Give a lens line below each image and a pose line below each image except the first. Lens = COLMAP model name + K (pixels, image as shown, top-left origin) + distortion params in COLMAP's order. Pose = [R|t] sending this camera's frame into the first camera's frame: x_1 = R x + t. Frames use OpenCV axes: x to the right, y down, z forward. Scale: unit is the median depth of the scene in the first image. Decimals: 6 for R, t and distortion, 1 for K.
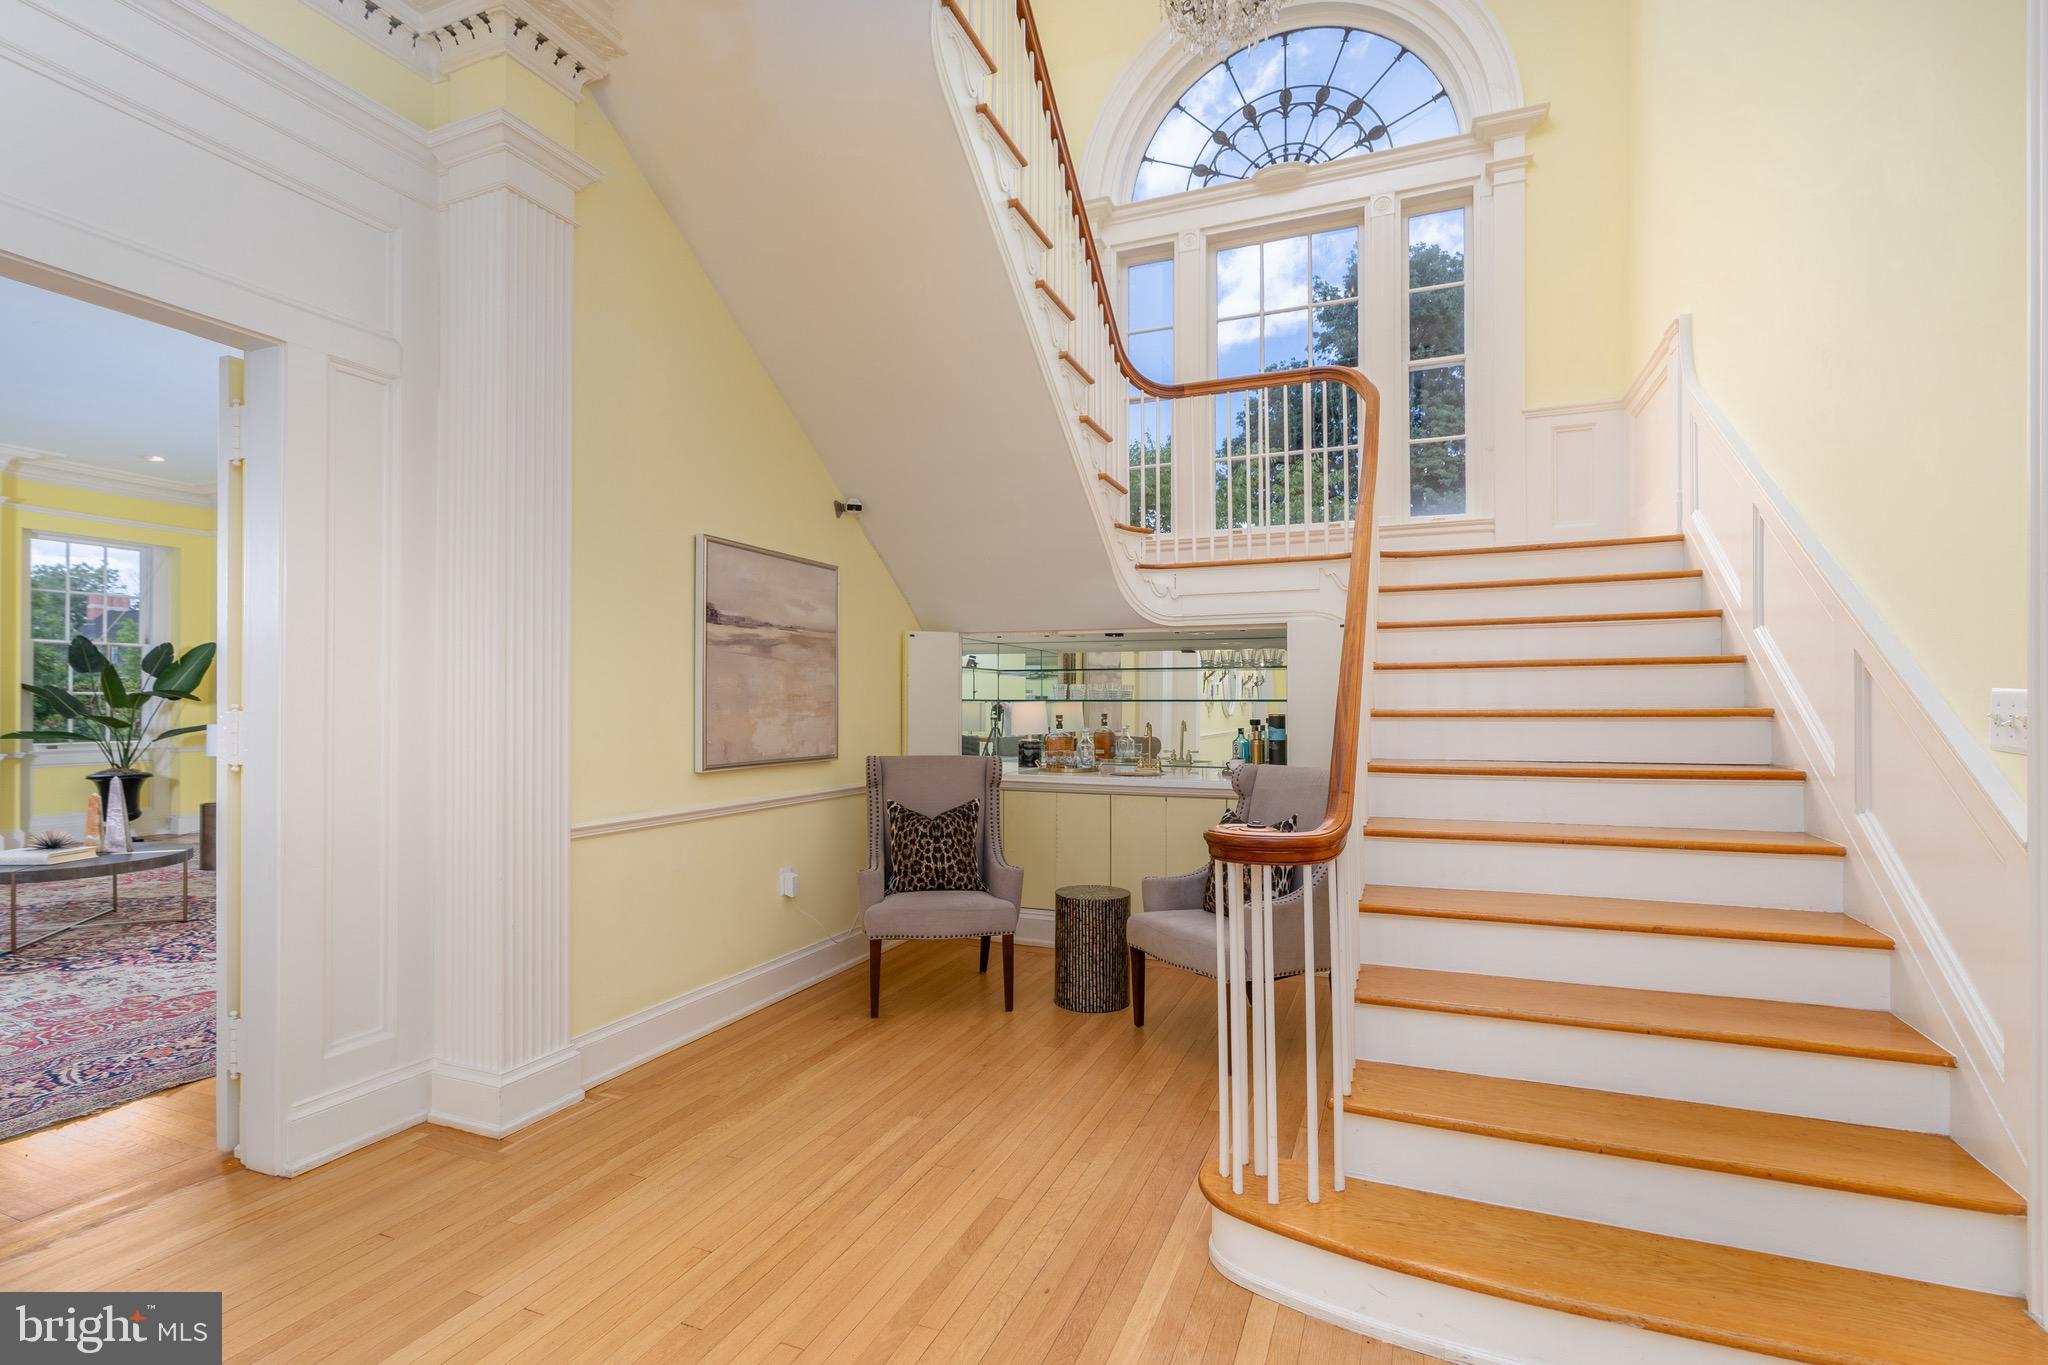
lens RADIAL K [[922.3, 0, 1023.6], [0, 922.3, 706.5], [0, 0, 1]] dist [-0.001994, -0.000055]
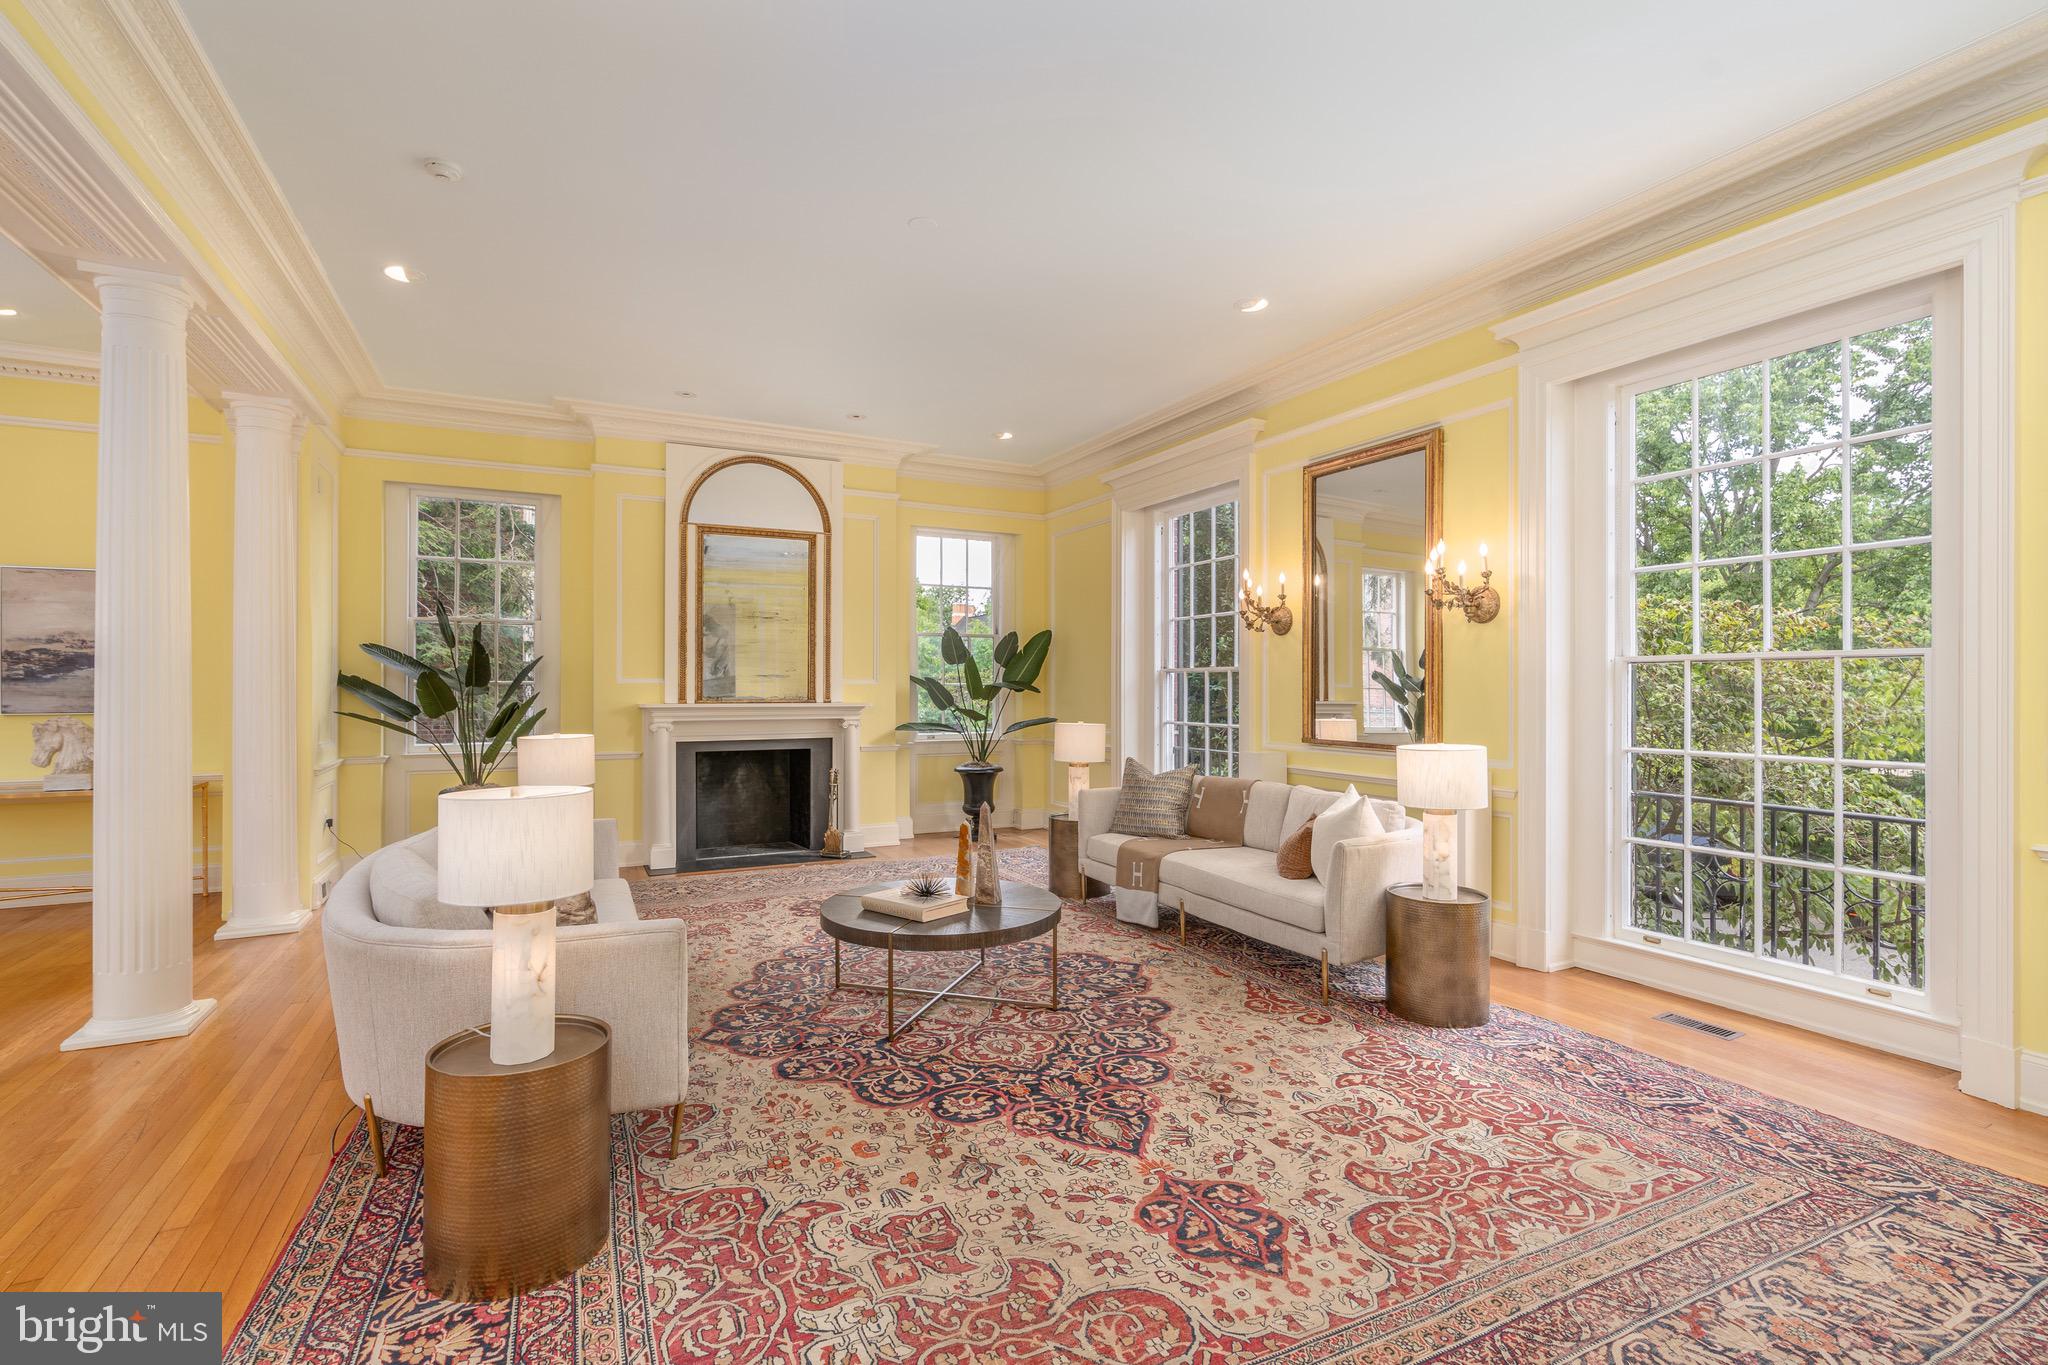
lens RADIAL K [[930.3, 0, 1024.0], [0, 930.3, 682.5], [0, 0, 1]] dist [-0.003457, -0.000076]
pose [[0.755410, -0.001787, -0.655250, -0.486568], [-0.002219, 0.999984, -0.005286, -0.018724], [0.655249, 0.005447, 0.755394, 0.466805]]
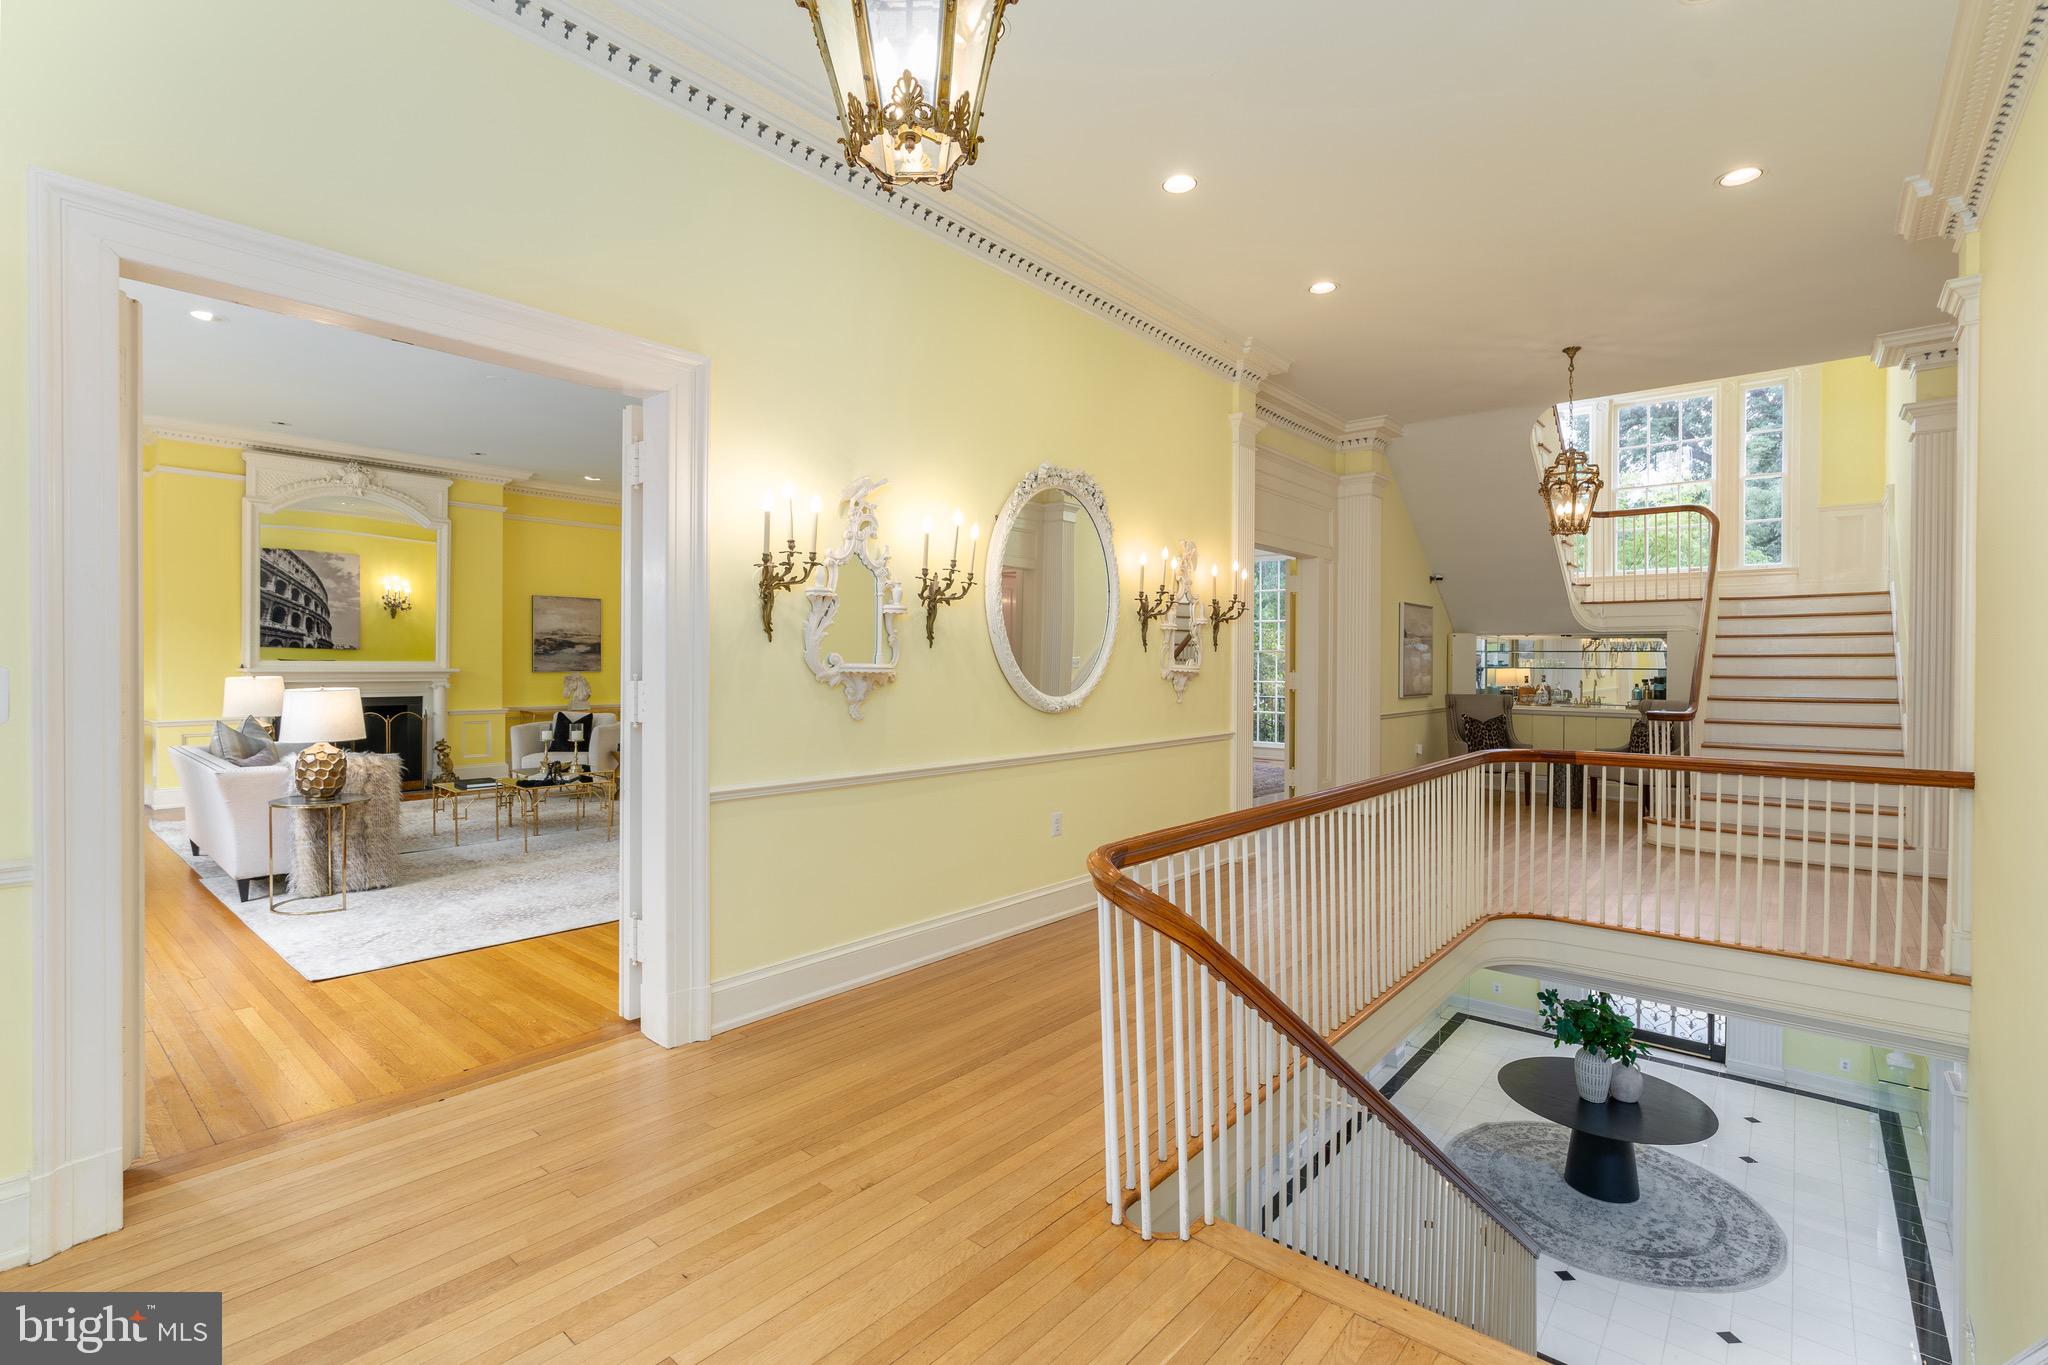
lens RADIAL K [[917.0, 0, 1024.0], [0, 917.0, 682.5], [0, 0, 1]] dist [-0.030991, -0.000040]
pose [[0.952192, 0.012709, -0.305236, -0.417726], [-0.006662, 0.999761, 0.020844, -0.010665], [0.305428, -0.017813, 0.952049, -1.225661]]
